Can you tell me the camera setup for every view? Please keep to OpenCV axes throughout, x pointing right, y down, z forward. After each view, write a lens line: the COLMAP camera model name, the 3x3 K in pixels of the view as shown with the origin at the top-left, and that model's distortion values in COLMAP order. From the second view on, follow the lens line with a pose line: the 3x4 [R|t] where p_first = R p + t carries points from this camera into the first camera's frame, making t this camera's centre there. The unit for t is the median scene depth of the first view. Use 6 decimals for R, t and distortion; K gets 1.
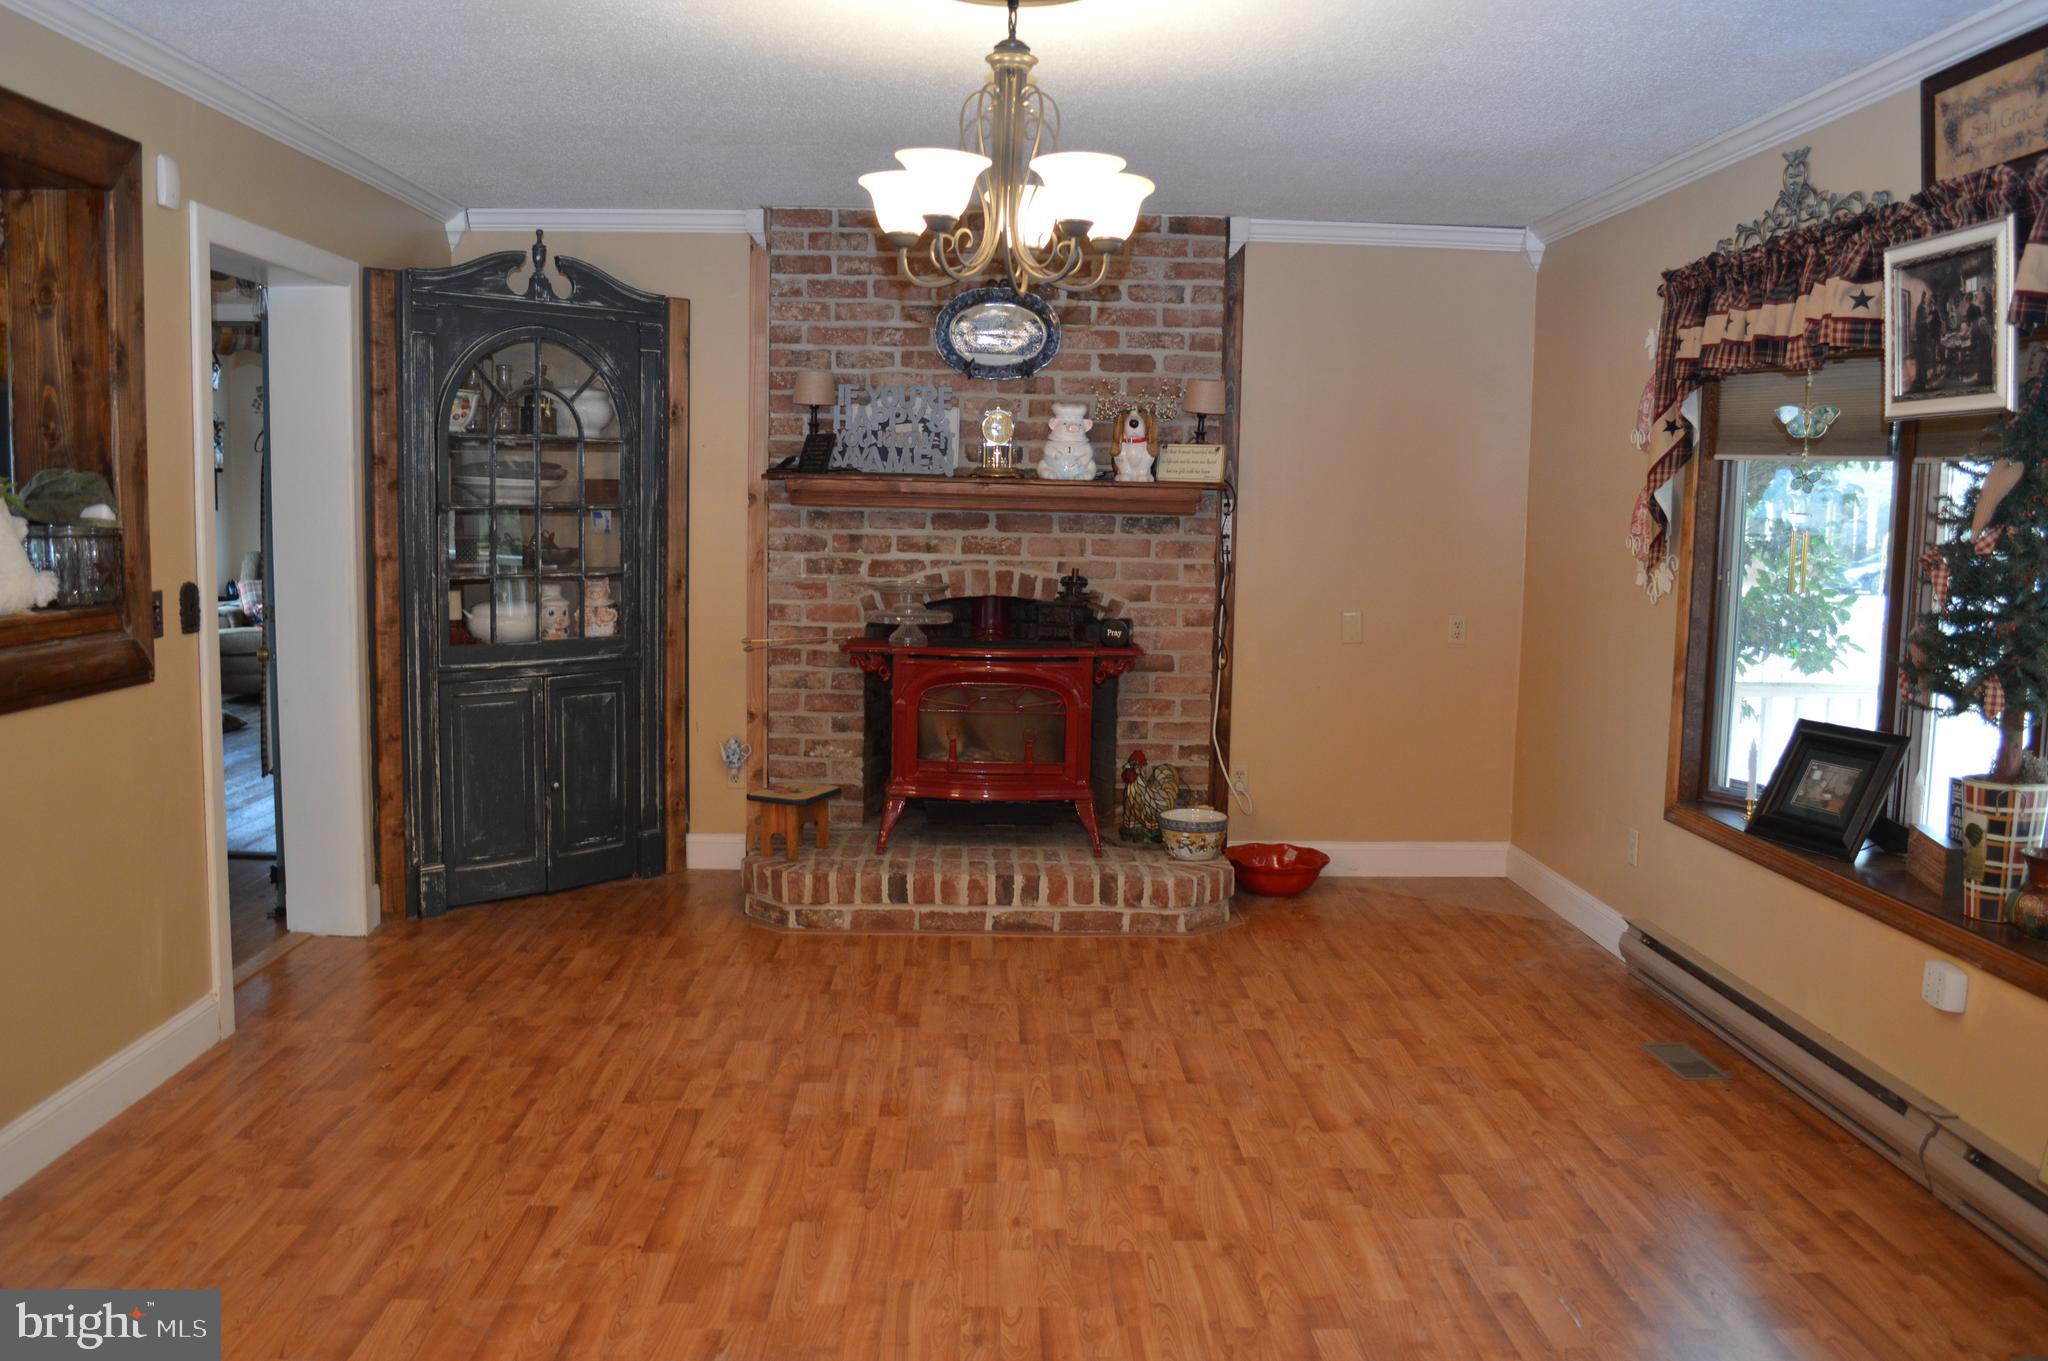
lens RADIAL K [[1617.9, 0, 1040.9], [0, 1617.9, 692.3], [0, 0, 1]] dist [-0.074637, 0.009730]
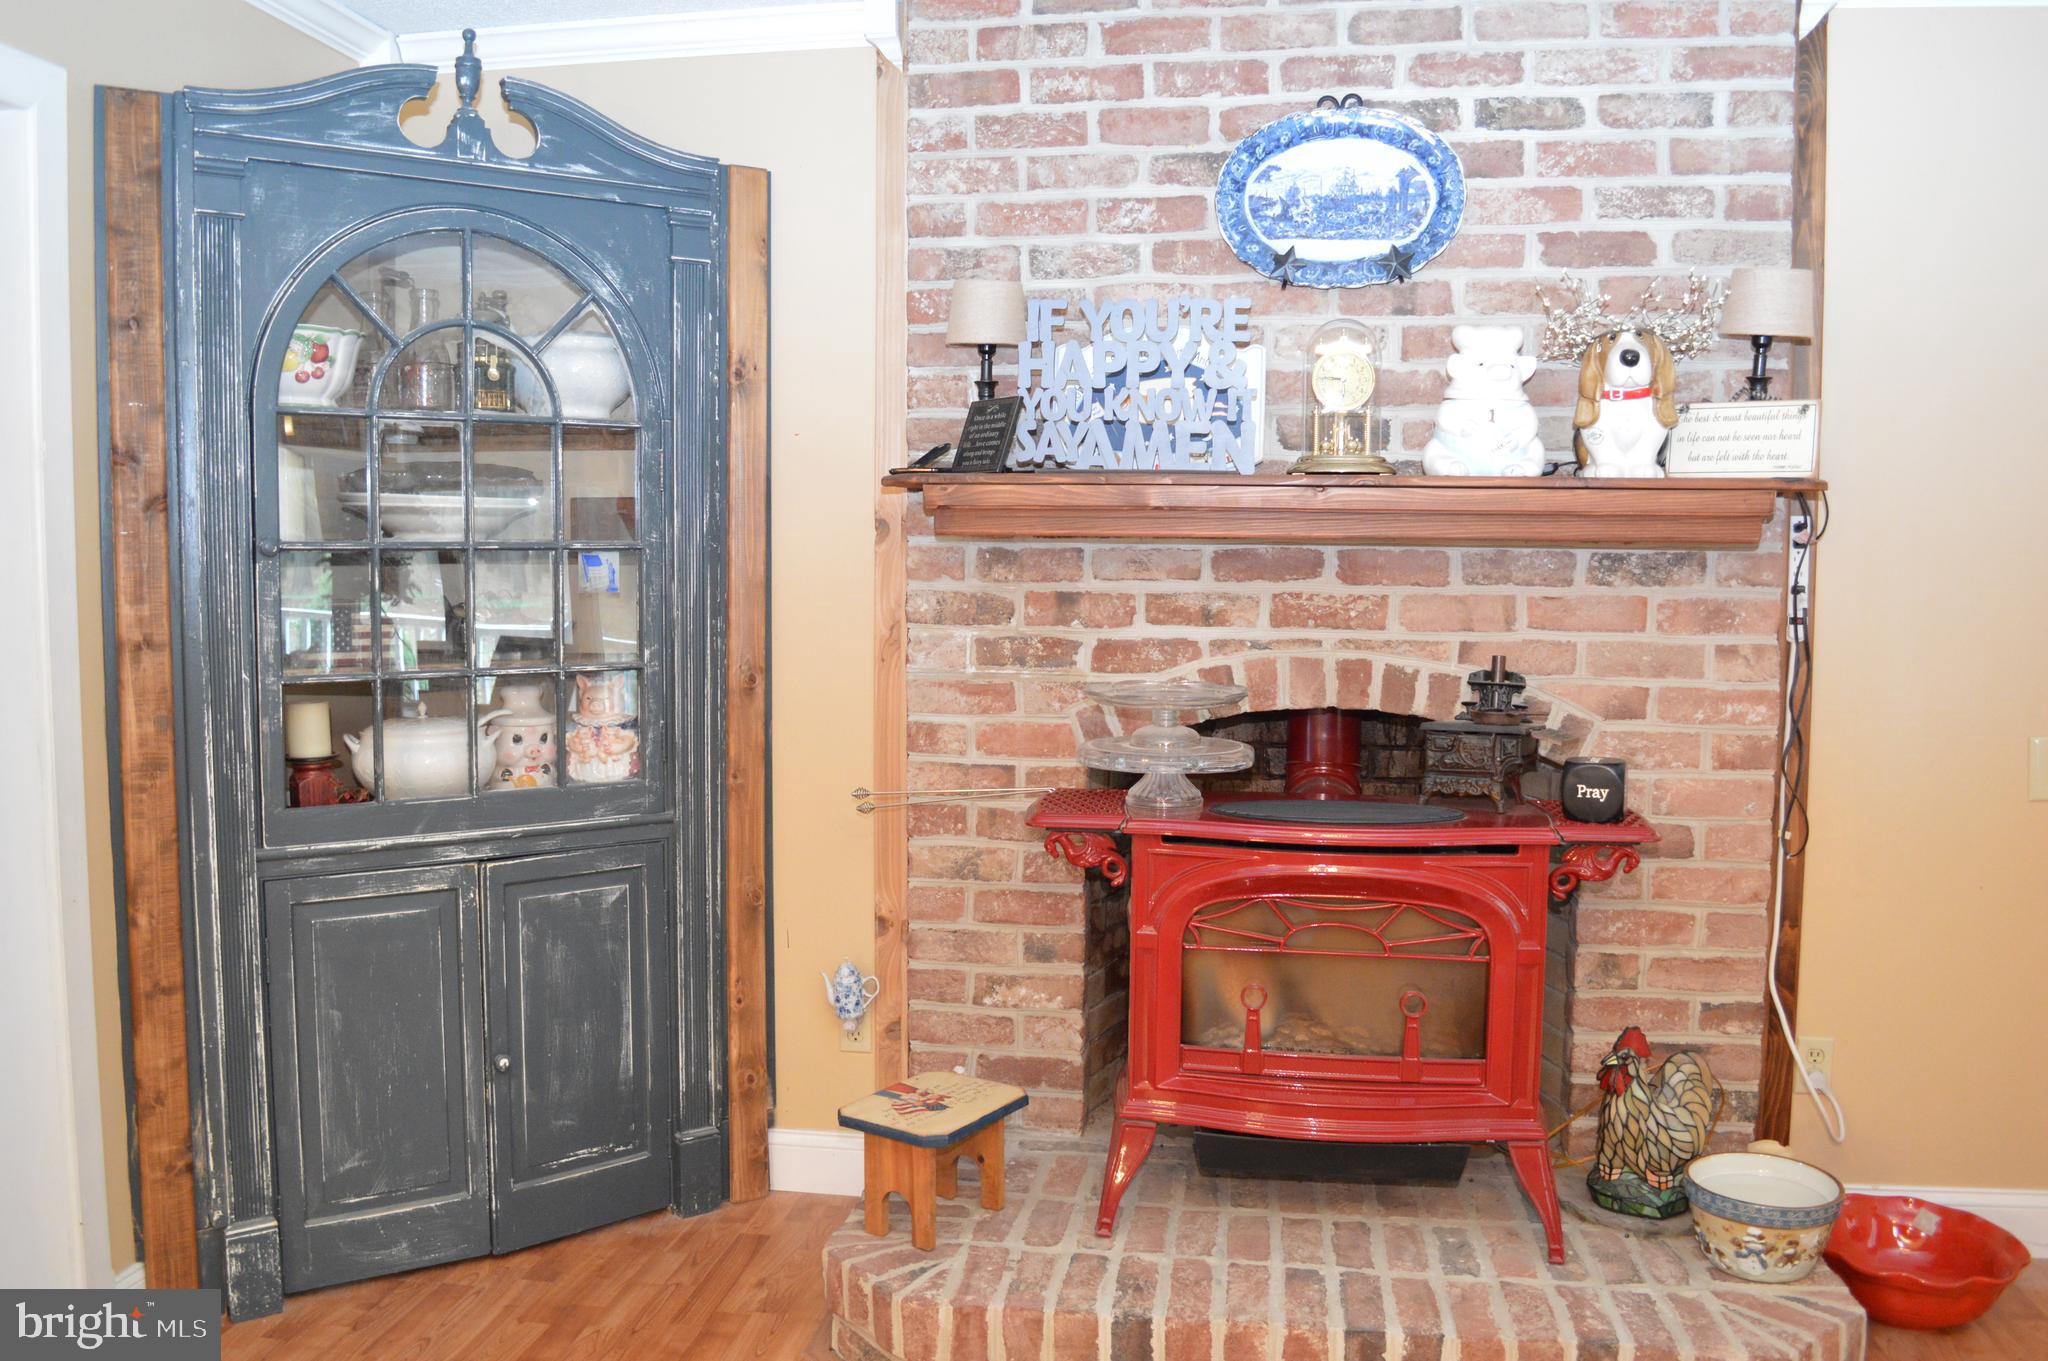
lens RADIAL K [[1617.9, 0, 1012.0], [0, 1617.9, 644.9], [0, 0, 1]] dist [-0.074637, 0.009730]
pose [[0.980212, -0.003547, -0.197920, -0.028624], [-0.008952, 0.998022, -0.062218, -0.048689], [0.197750, 0.062759, 0.978241, 0.493091]]
